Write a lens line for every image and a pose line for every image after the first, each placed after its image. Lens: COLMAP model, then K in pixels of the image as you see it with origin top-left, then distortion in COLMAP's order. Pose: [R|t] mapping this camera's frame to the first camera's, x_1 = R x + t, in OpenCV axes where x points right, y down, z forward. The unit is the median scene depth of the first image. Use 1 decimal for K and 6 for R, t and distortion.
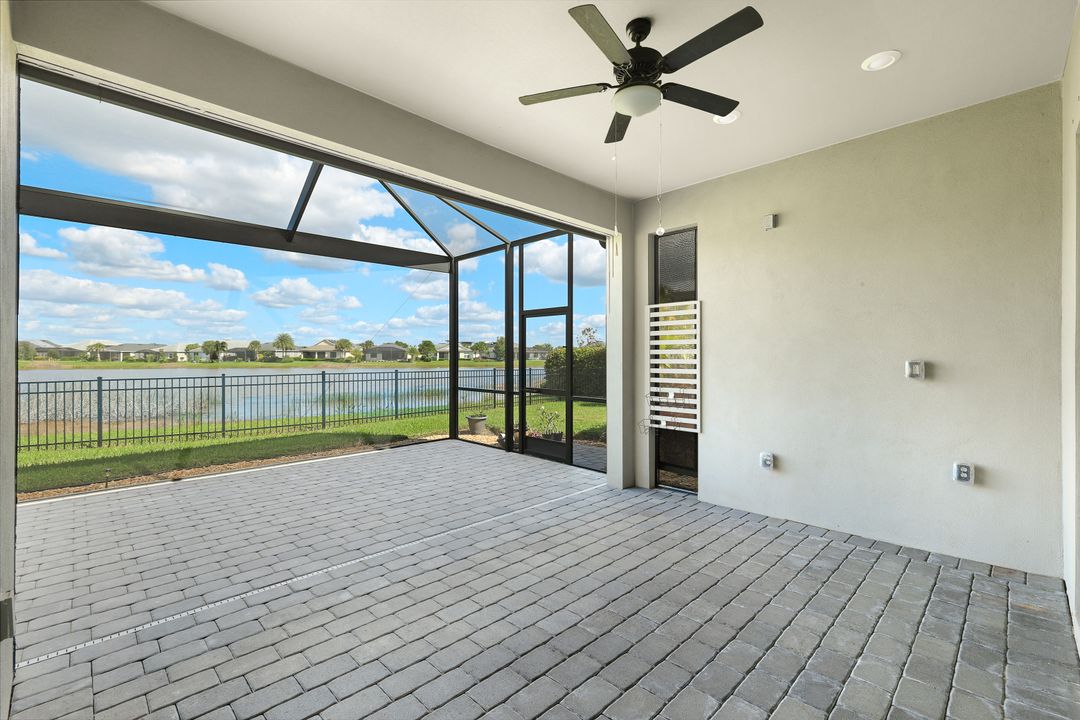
lens RADIAL K [[470.4, 0, 540.7], [0, 470.4, 355.3], [0, 0, 1]] dist [0.002962, 0.001291]
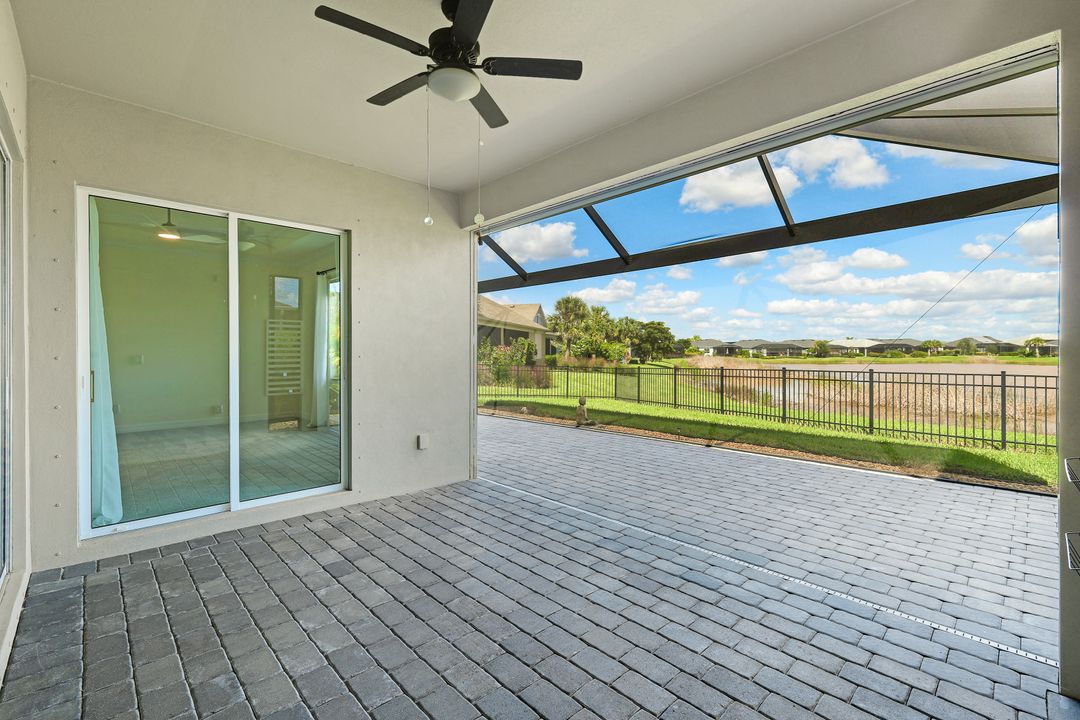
lens RADIAL K [[470.4, 0, 543.4], [0, 470.4, 359.0], [0, 0, 1]] dist [0.002962, 0.001291]
pose [[-0.016451, 0.012304, -0.999789, 0.382078], [0.005754, 0.999909, 0.012211, 0.002068], [0.999848, -0.005551, -0.016520, 0.393064]]
